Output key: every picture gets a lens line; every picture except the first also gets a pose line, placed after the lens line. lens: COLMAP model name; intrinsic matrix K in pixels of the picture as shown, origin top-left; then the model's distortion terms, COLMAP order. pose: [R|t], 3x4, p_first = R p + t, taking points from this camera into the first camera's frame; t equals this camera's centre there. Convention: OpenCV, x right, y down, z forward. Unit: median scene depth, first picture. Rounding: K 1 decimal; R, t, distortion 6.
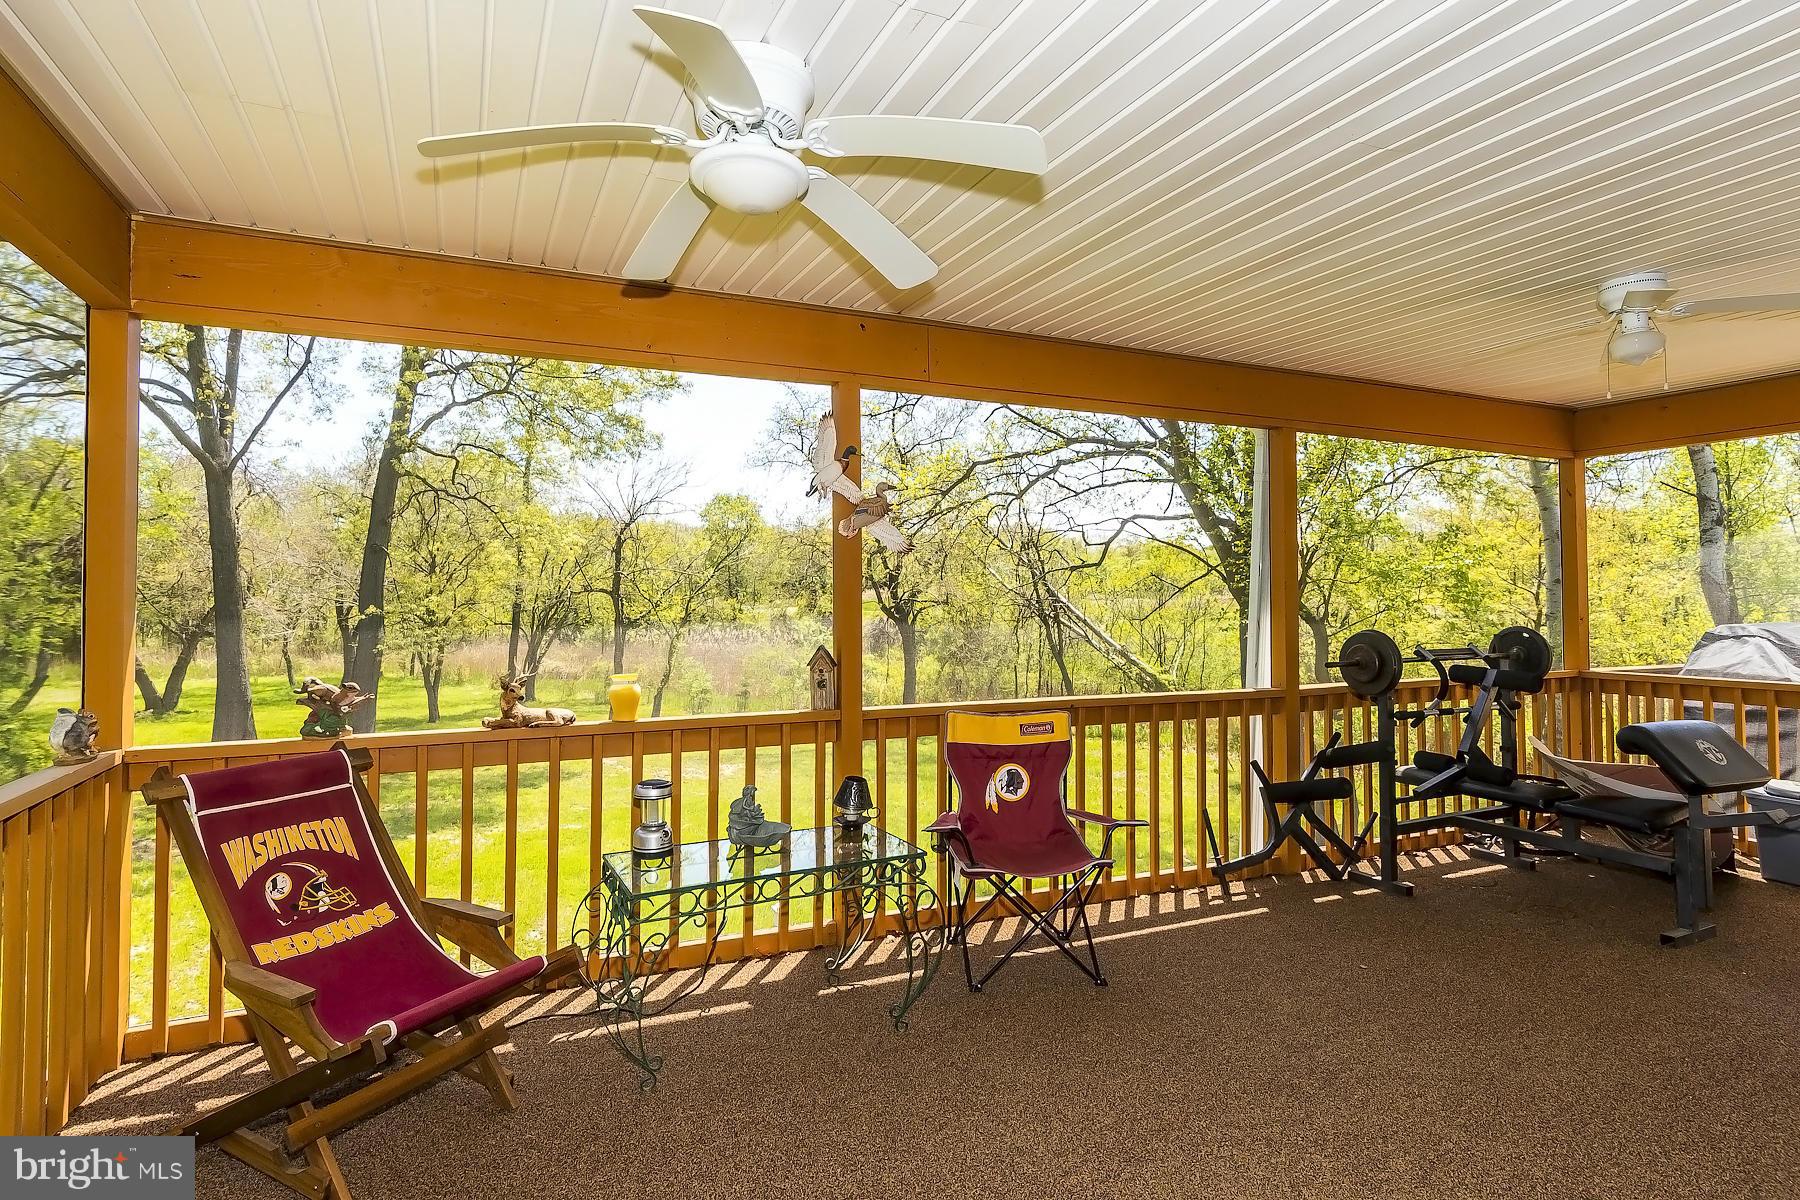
lens RADIAL K [[975.8, 0, 899.2], [0, 975.8, 594.3], [0, 0, 1]] dist [-0.009243, 0.001632]
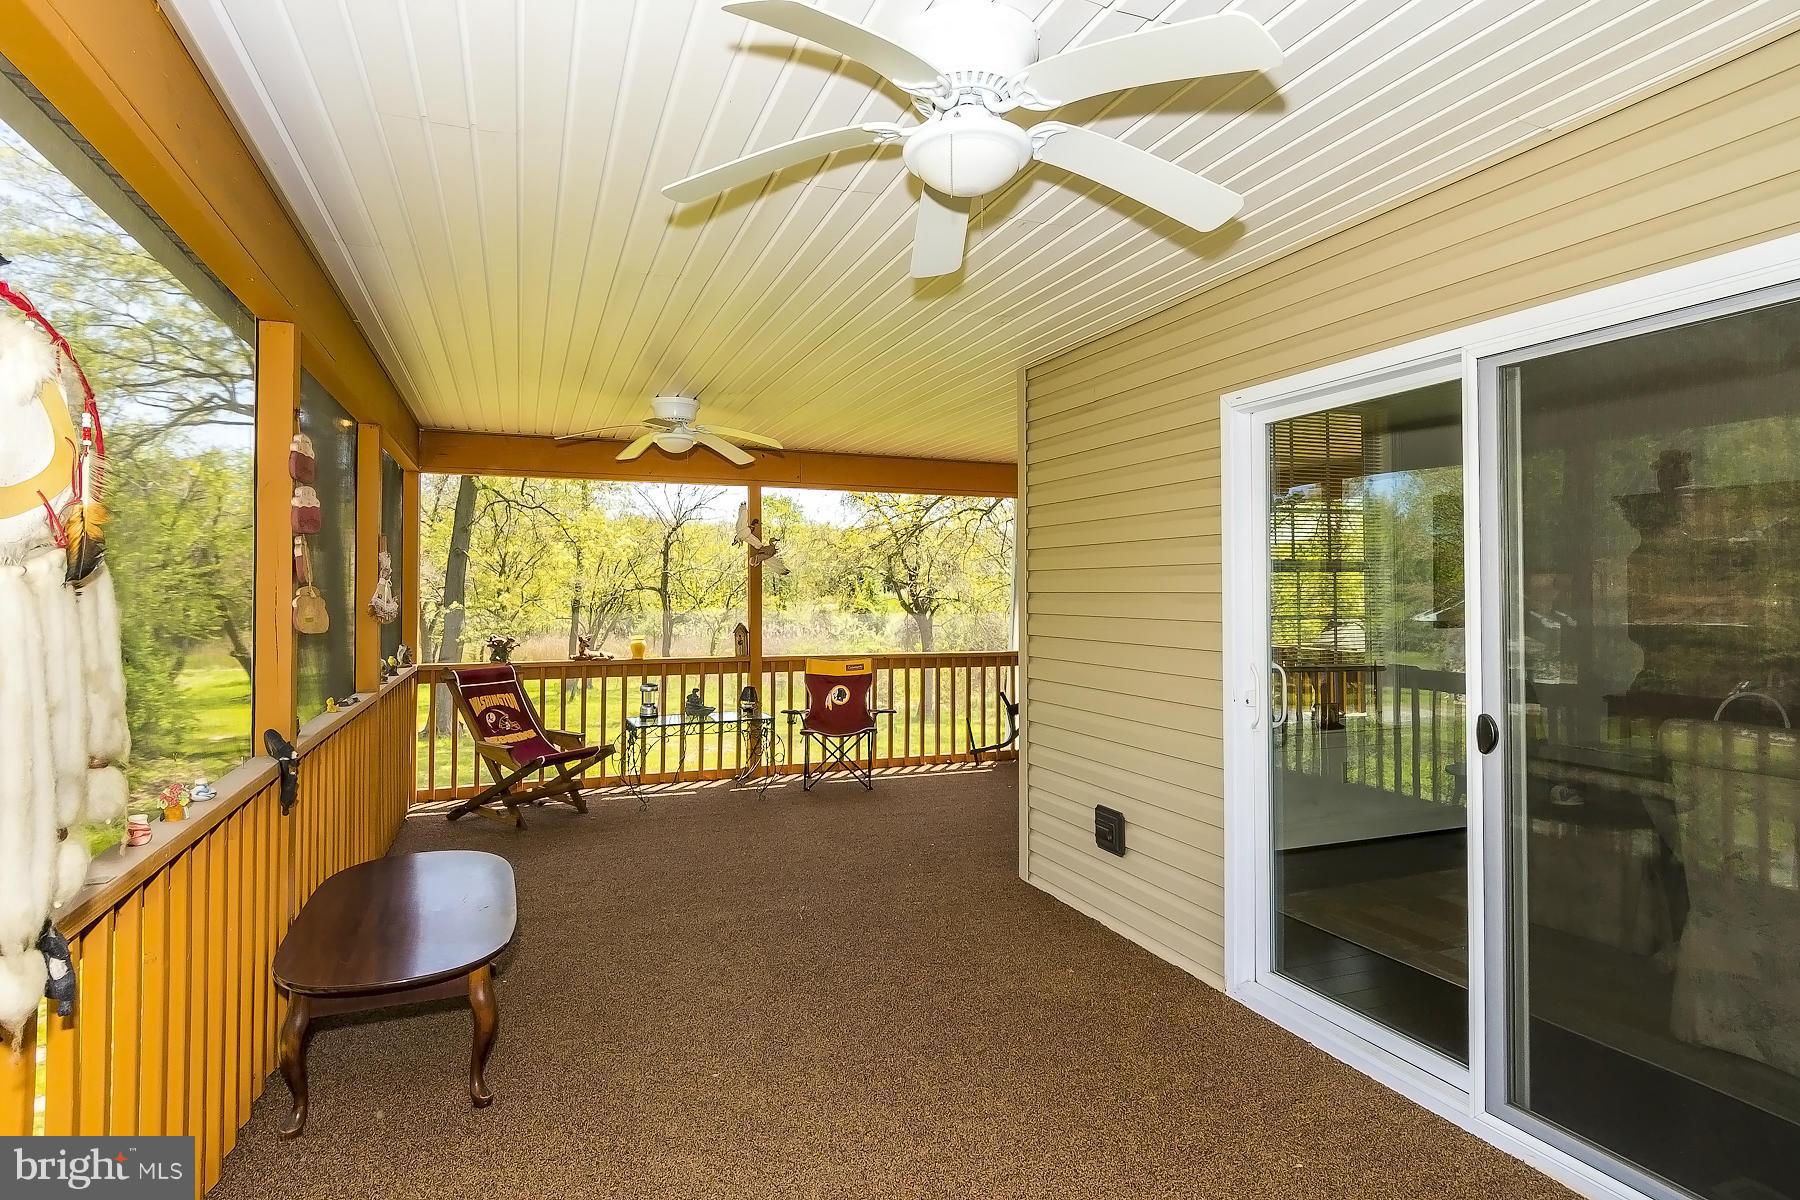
lens RADIAL K [[975.8, 0, 902.7], [0, 975.8, 593.6], [0, 0, 1]] dist [-0.009243, 0.001632]
pose [[0.998805, 0.002443, -0.048808, 0.334264], [-0.002326, 0.999994, 0.002458, -0.010289], [0.048814, -0.002341, 0.998805, -0.912753]]
